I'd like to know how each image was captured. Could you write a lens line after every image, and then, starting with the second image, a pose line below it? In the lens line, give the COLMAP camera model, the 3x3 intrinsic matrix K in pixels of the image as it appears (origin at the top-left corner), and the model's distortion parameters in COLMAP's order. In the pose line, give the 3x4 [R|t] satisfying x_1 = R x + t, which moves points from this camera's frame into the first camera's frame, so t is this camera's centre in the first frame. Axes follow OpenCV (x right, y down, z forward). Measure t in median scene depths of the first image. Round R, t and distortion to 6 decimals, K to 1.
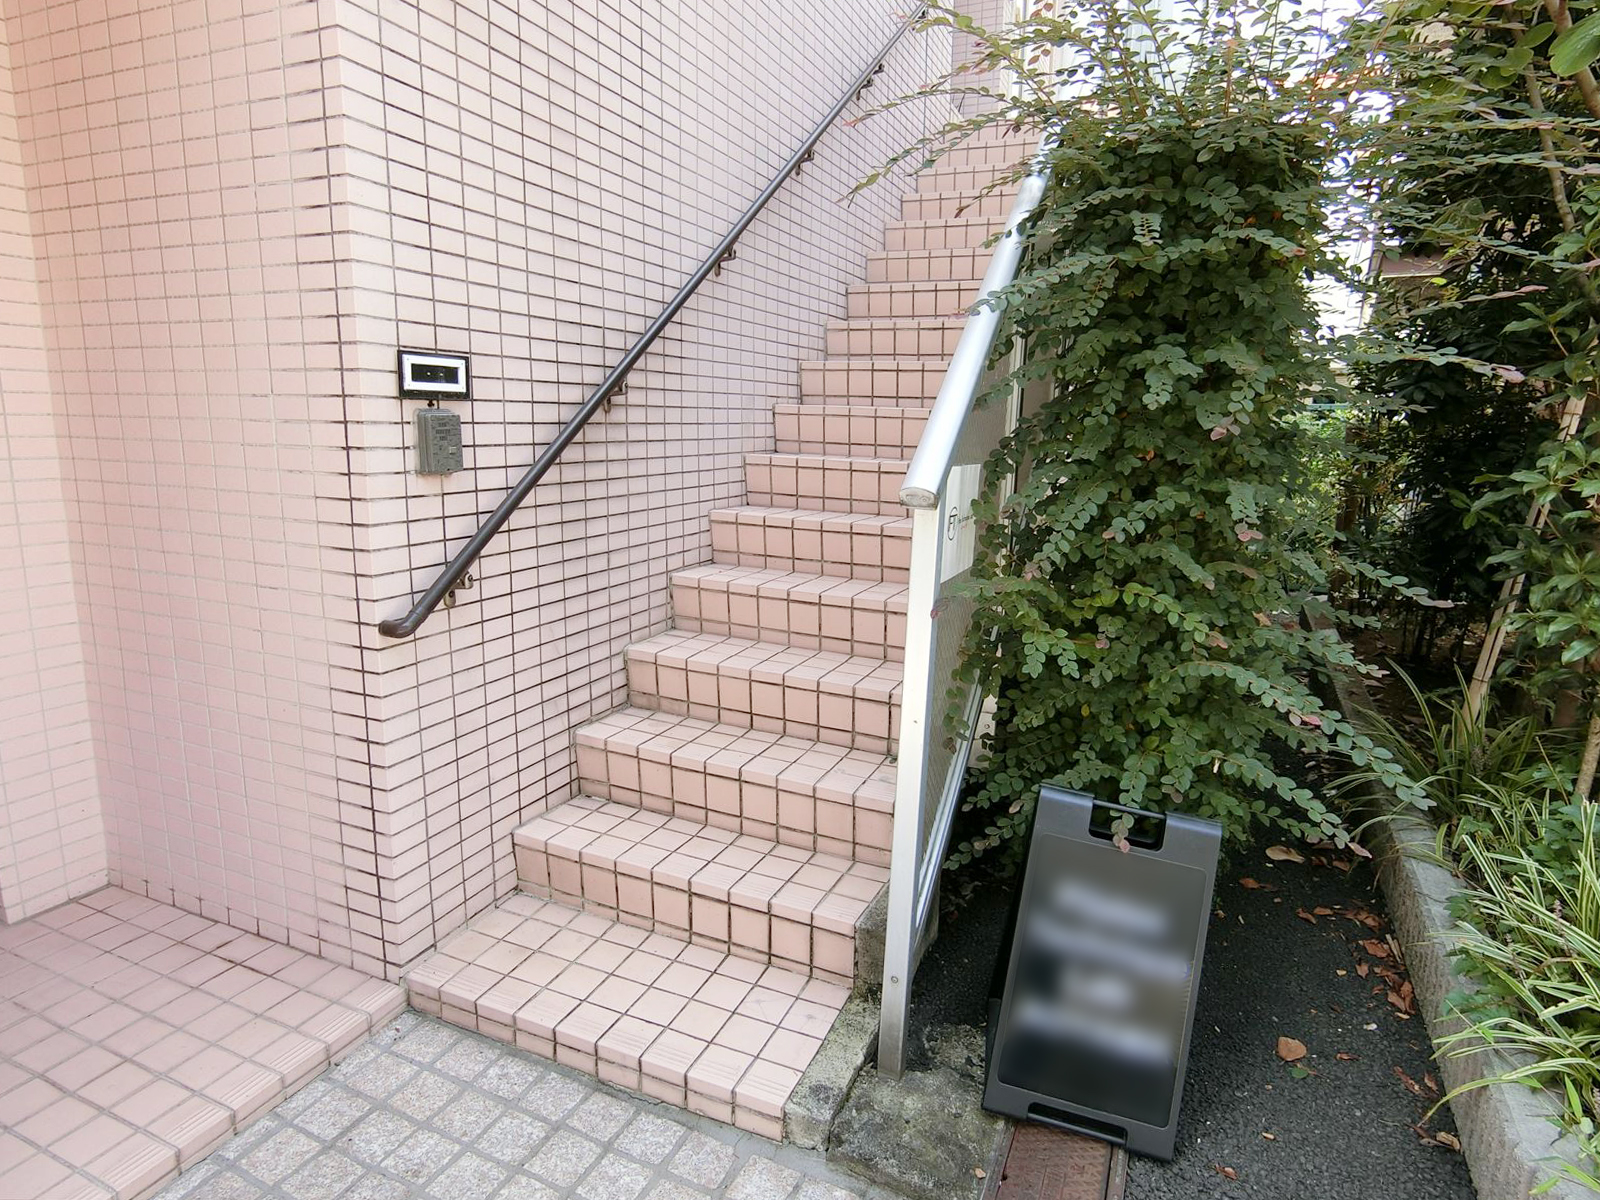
lens RADIAL K [[903.4, 0, 795.5], [0, 903.4, 587.6], [0, 0, 1]] dist [-0.014417, -0.003098]
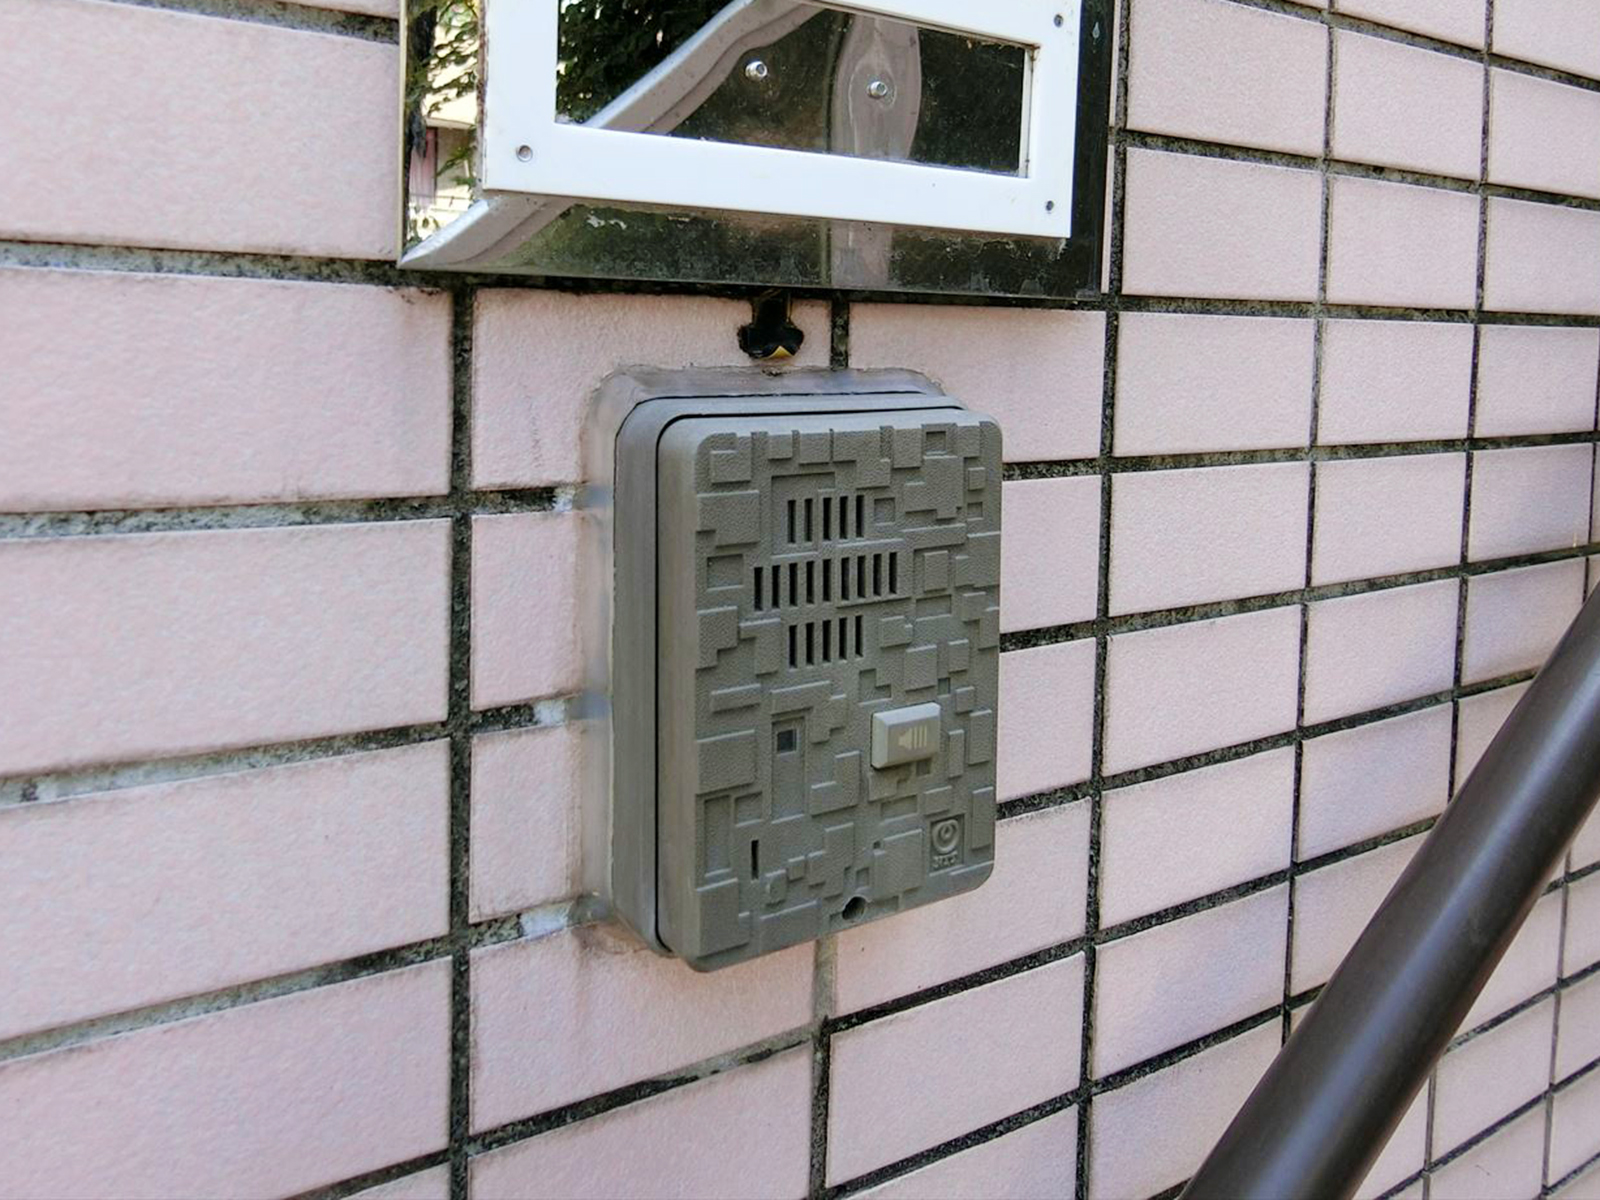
lens RADIAL K [[903.4, 0, 799.4], [0, 903.4, 592.6], [0, 0, 1]] dist [-0.014417, -0.003098]
pose [[0.773377, 0.088750, -0.627703, -0.313844], [-0.075279, 0.996003, 0.048075, -0.171336], [0.629460, 0.010073, 0.776967, 0.885933]]
